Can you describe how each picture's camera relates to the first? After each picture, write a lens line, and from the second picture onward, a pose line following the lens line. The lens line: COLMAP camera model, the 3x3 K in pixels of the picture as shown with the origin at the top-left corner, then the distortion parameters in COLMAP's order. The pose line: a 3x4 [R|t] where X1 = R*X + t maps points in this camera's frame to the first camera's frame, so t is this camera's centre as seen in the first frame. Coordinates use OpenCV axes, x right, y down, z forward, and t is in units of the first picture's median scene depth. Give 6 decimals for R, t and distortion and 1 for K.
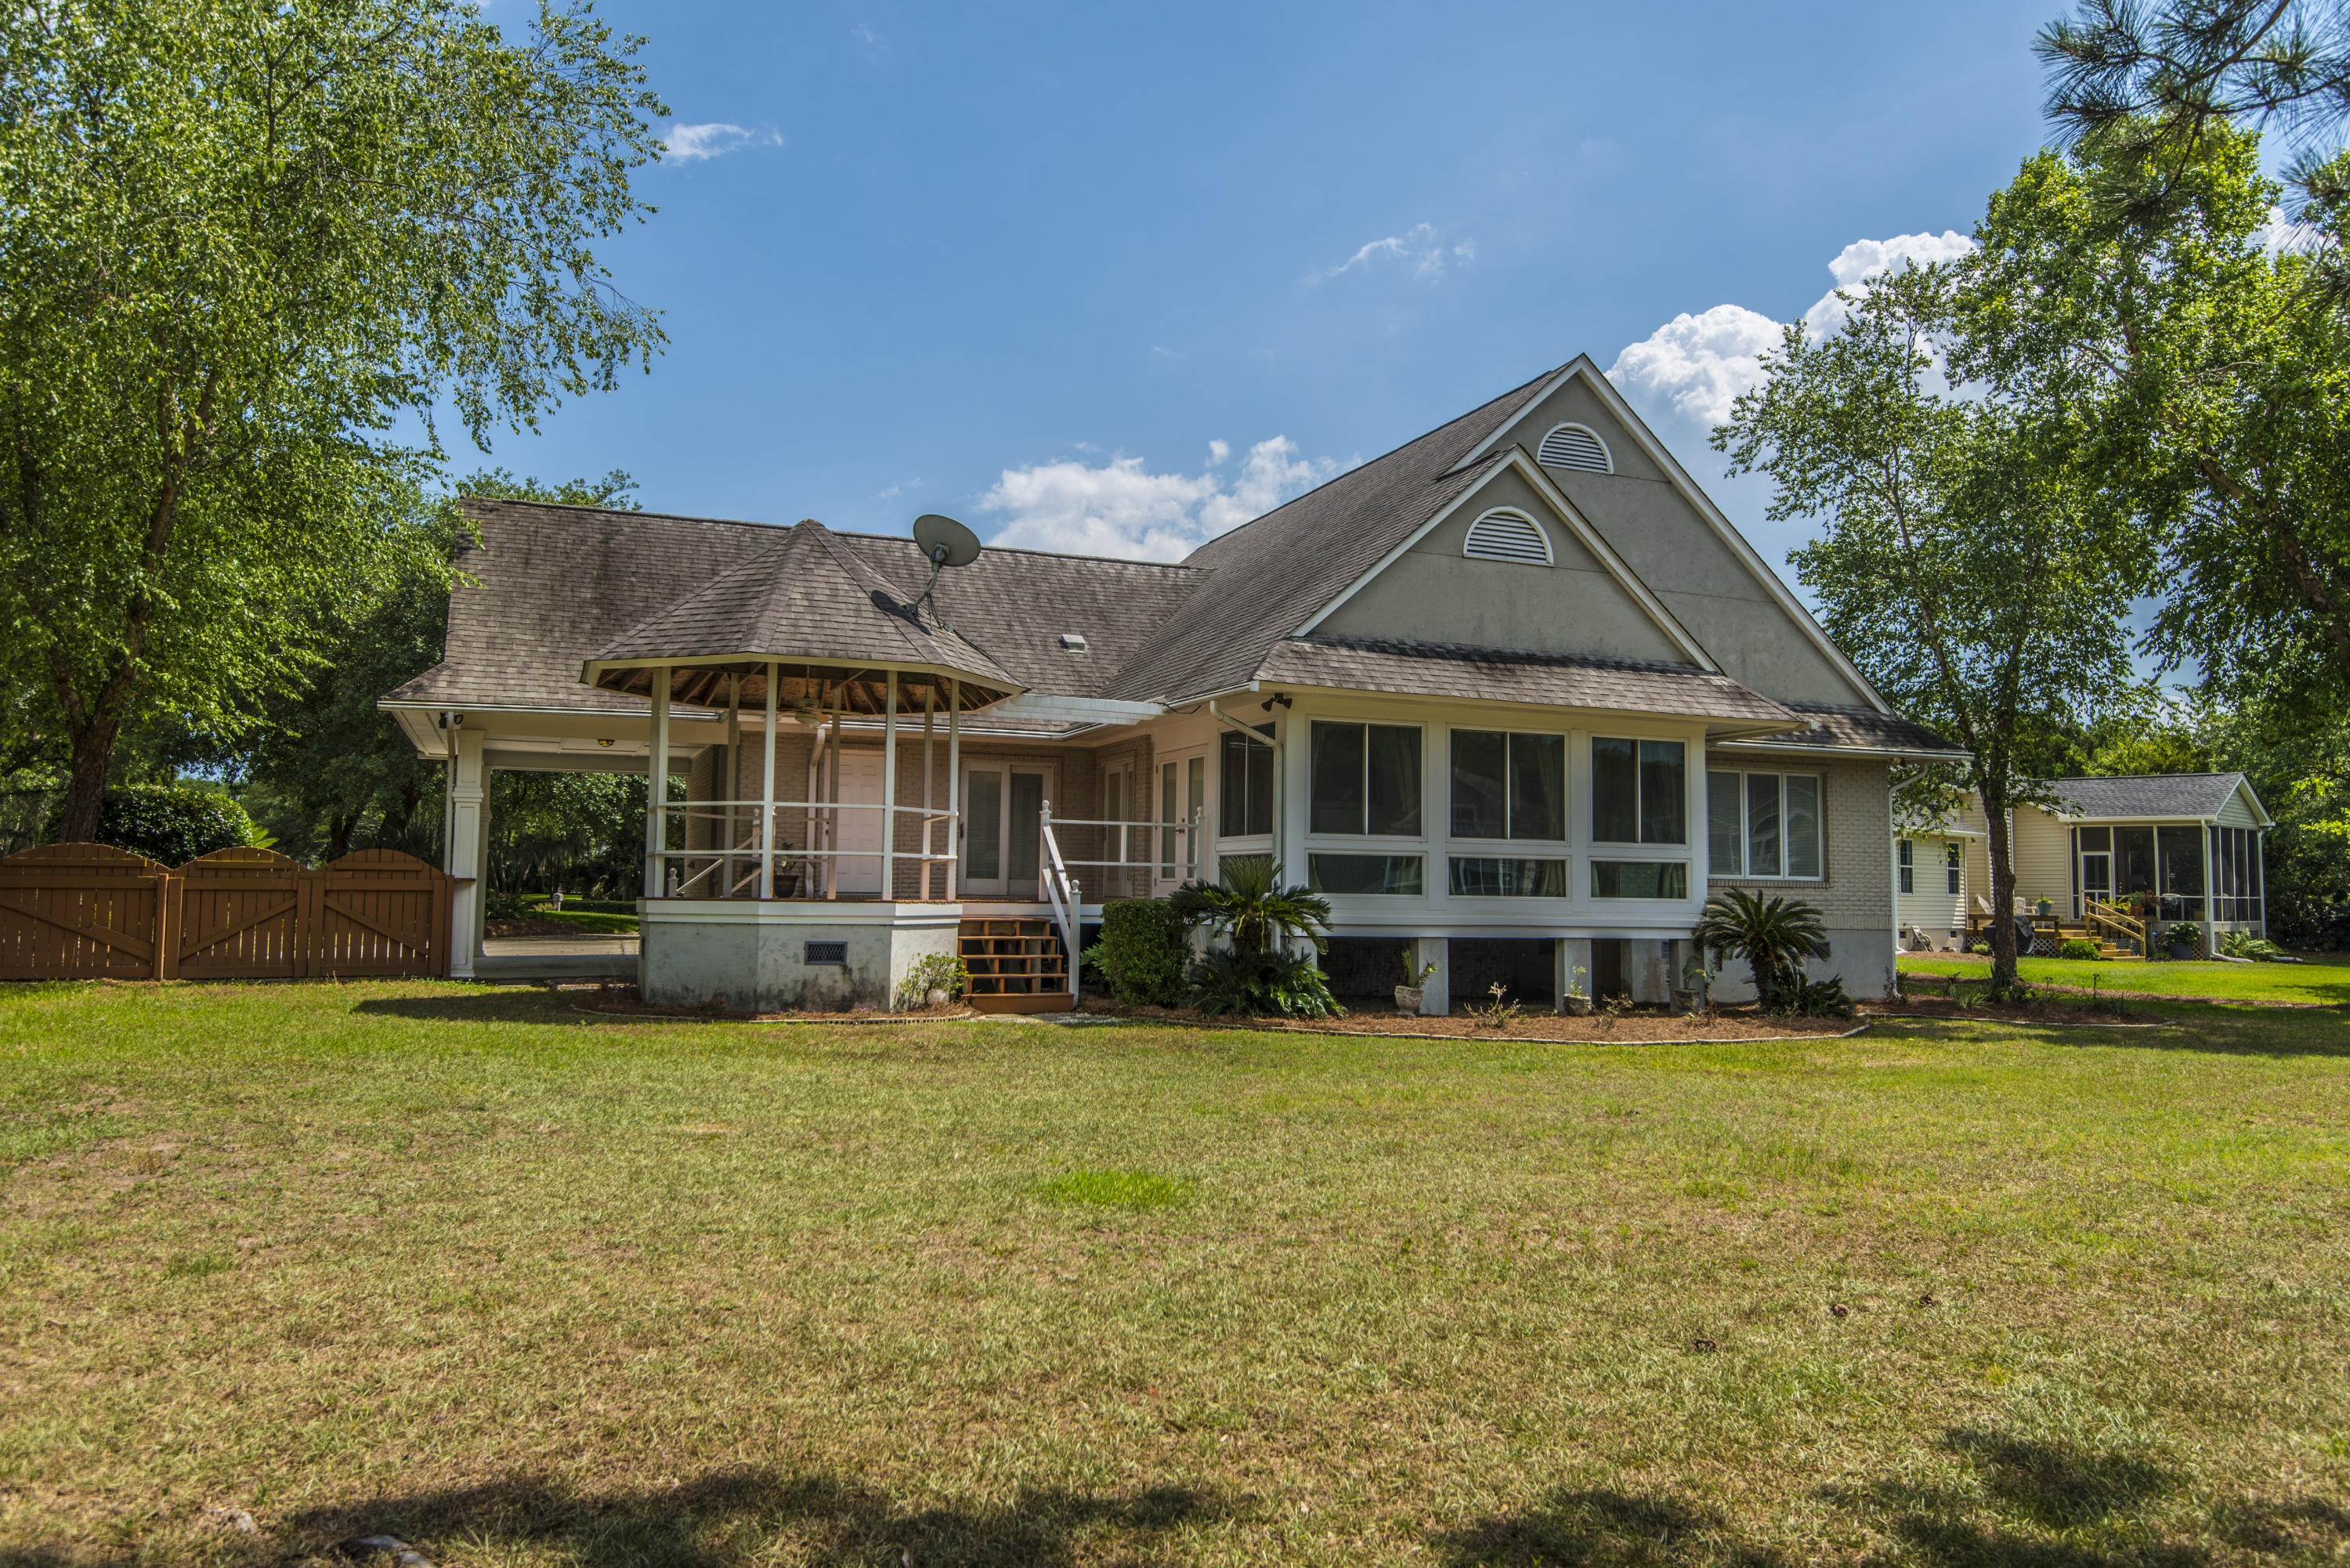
lens RADIAL K [[1564.7, 0, 1170.6], [0, 1564.7, 784.2], [0, 0, 1]] dist [0.037252, -0.024420]
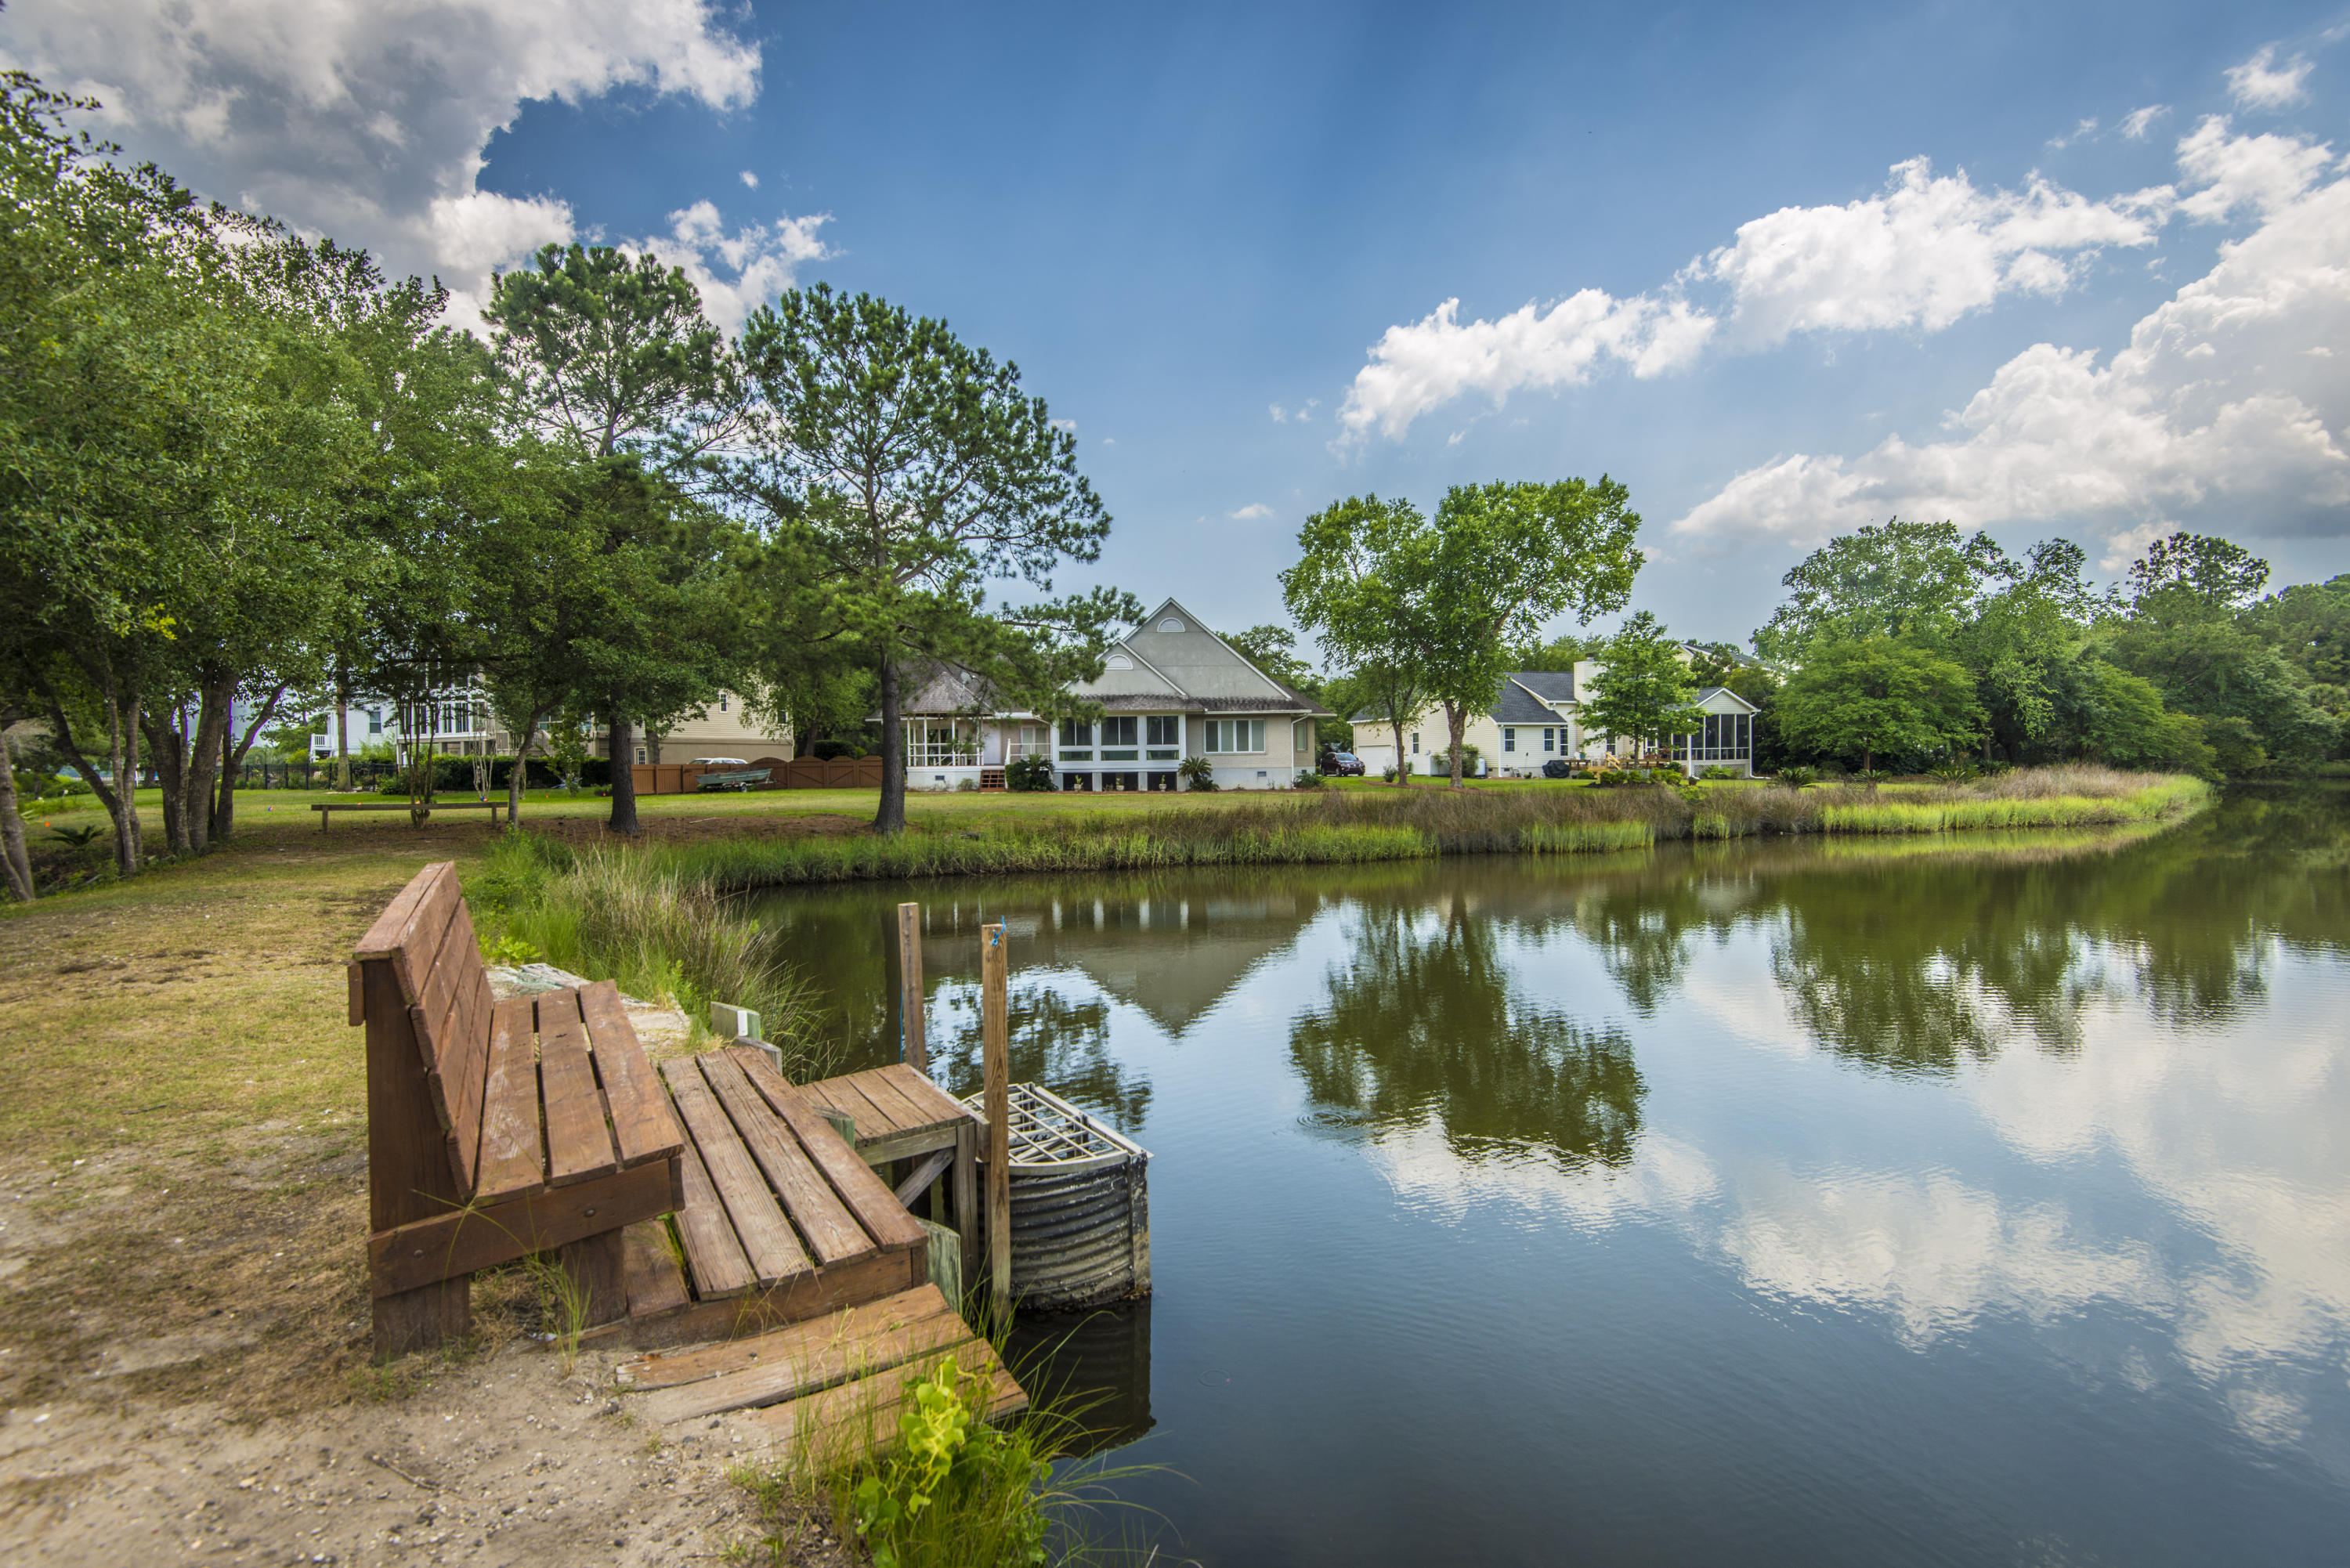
lens RADIAL K [[1059.1, 0, 1175.1], [0, 1059.1, 778.1], [0, 0, 1]] dist [0.026426, -0.016913]
pose [[0.932863, -0.017996, -0.359781, 1.325214], [0.049056, 0.995794, 0.077387, -0.080014], [0.356875, -0.089841, 0.929822, -1.372997]]
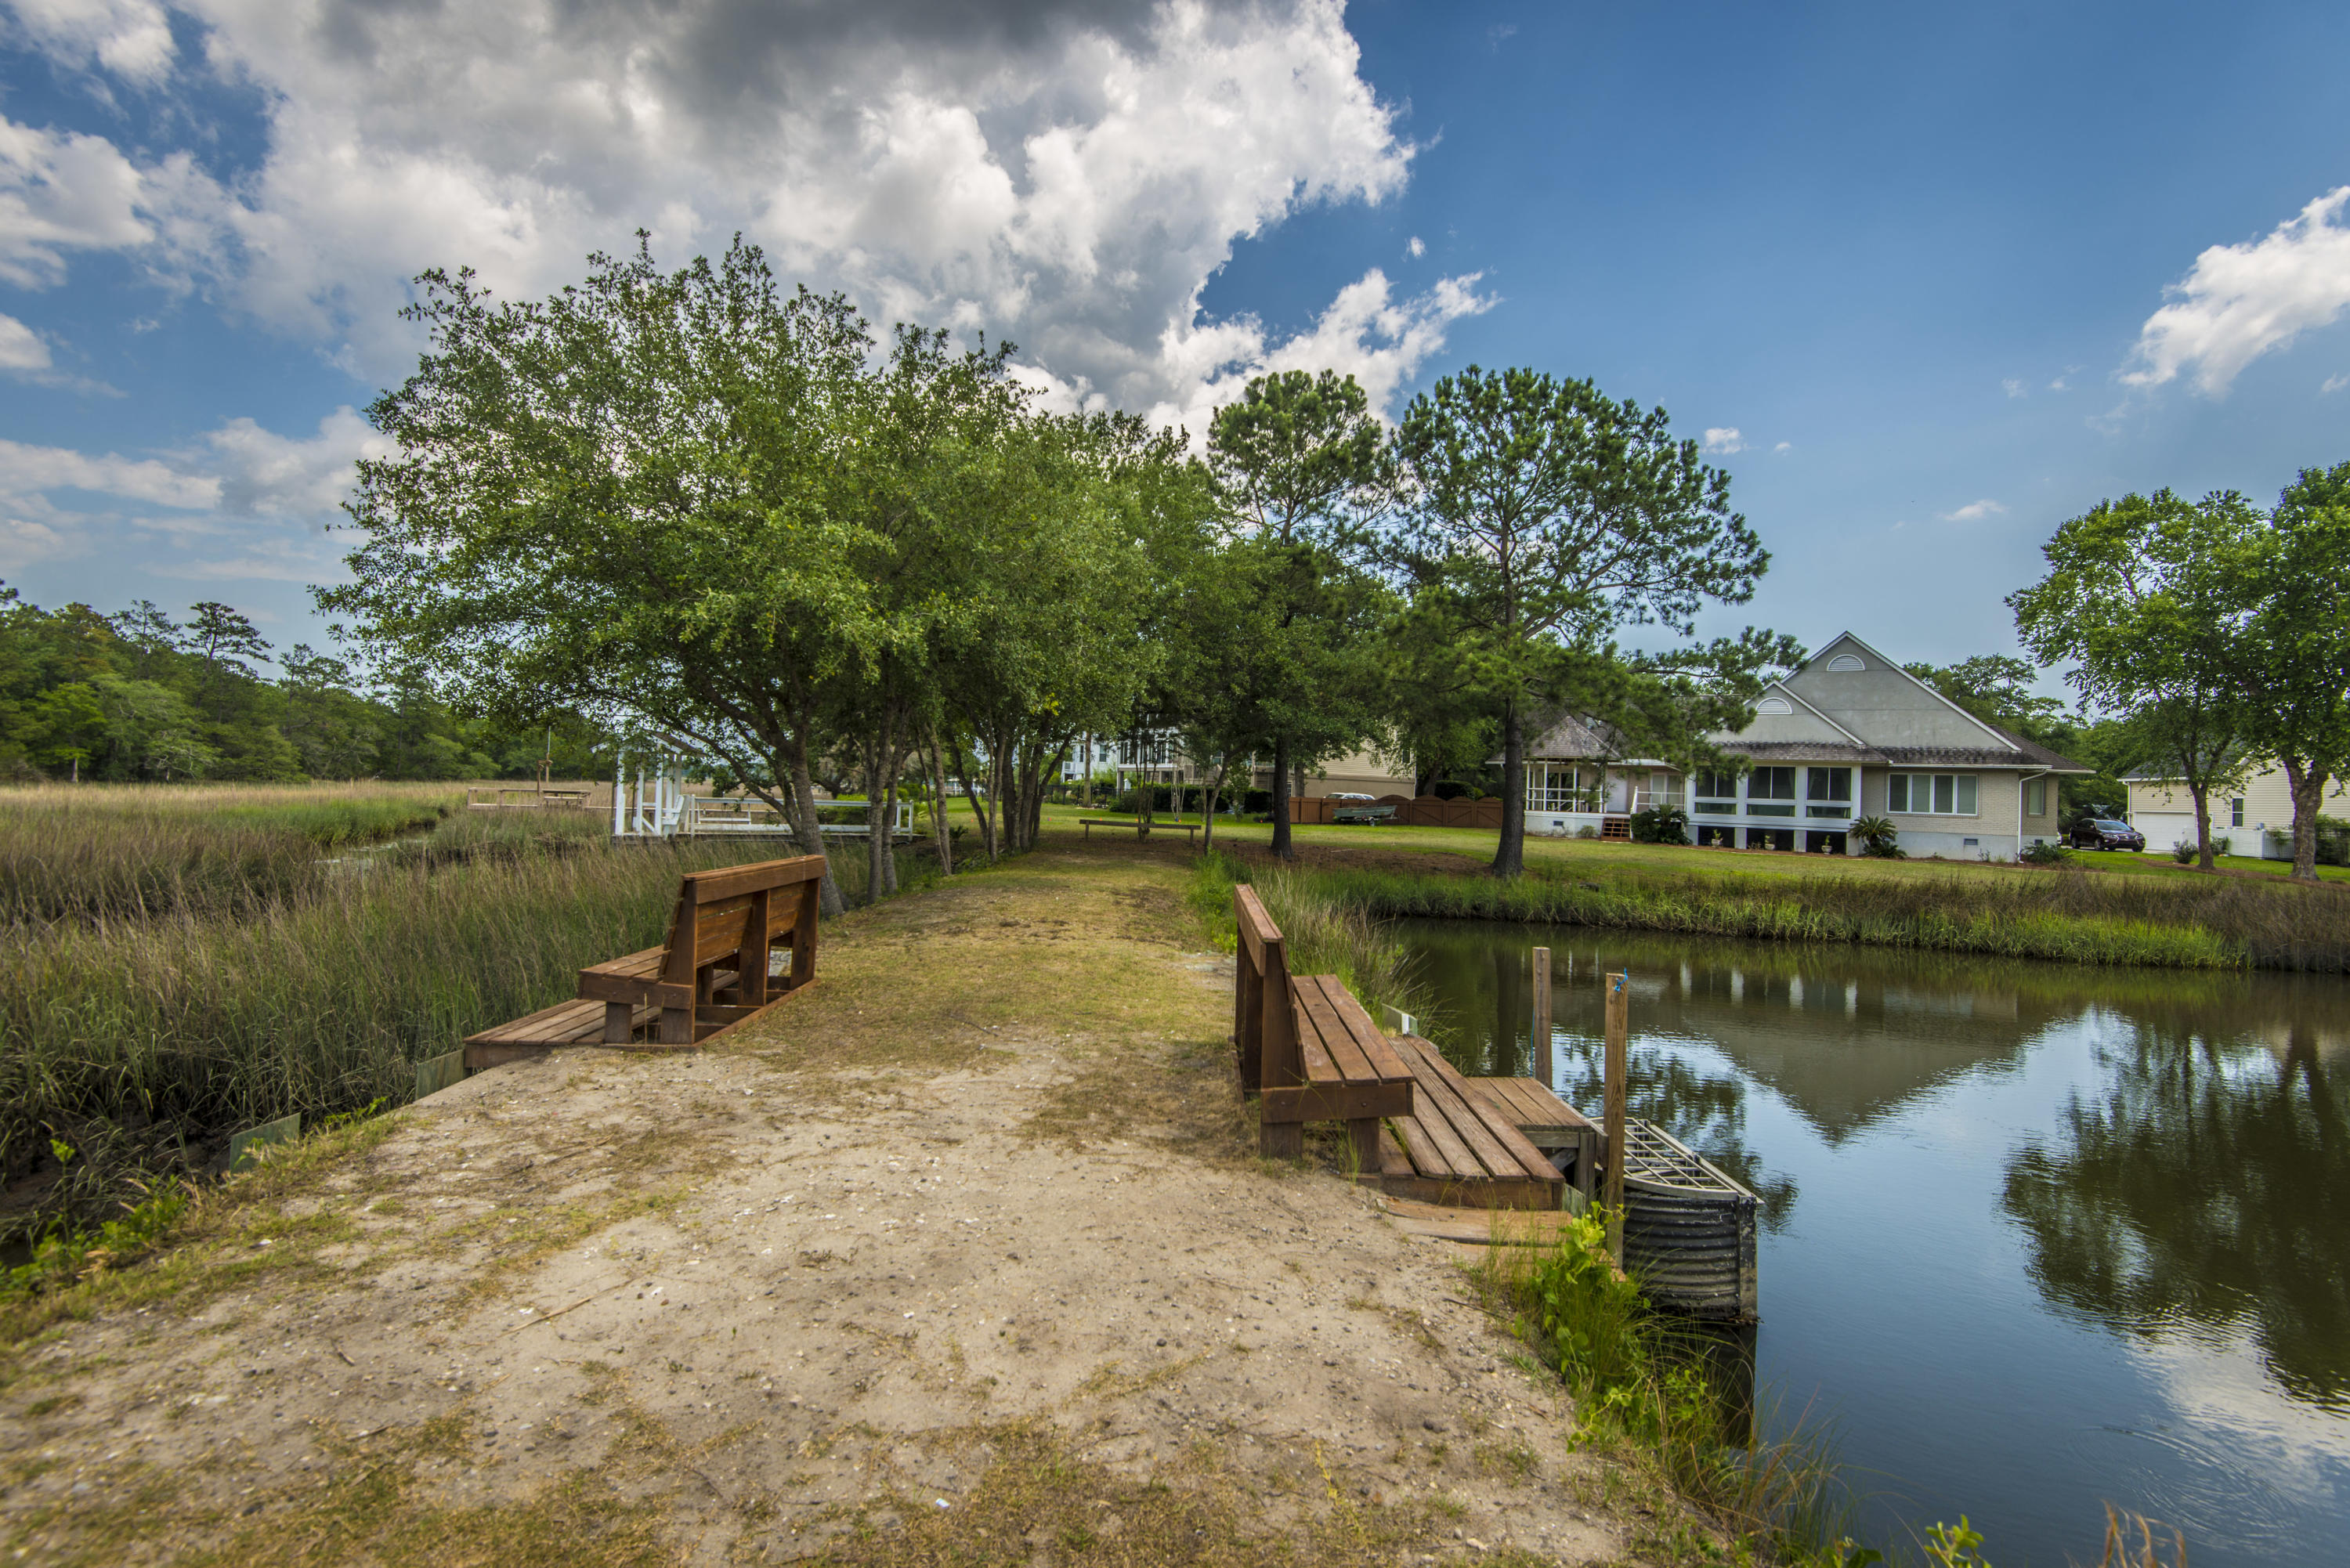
lens RADIAL K [[1062.4, 0, 1165.4], [0, 1062.4, 779.8], [0, 0, 1]] dist [0.028149, -0.016984]
pose [[0.591520, -0.000271, -0.806290, 1.373979], [0.029501, 0.999338, 0.021307, -0.097486], [0.805750, -0.036390, 0.591137, -1.458411]]
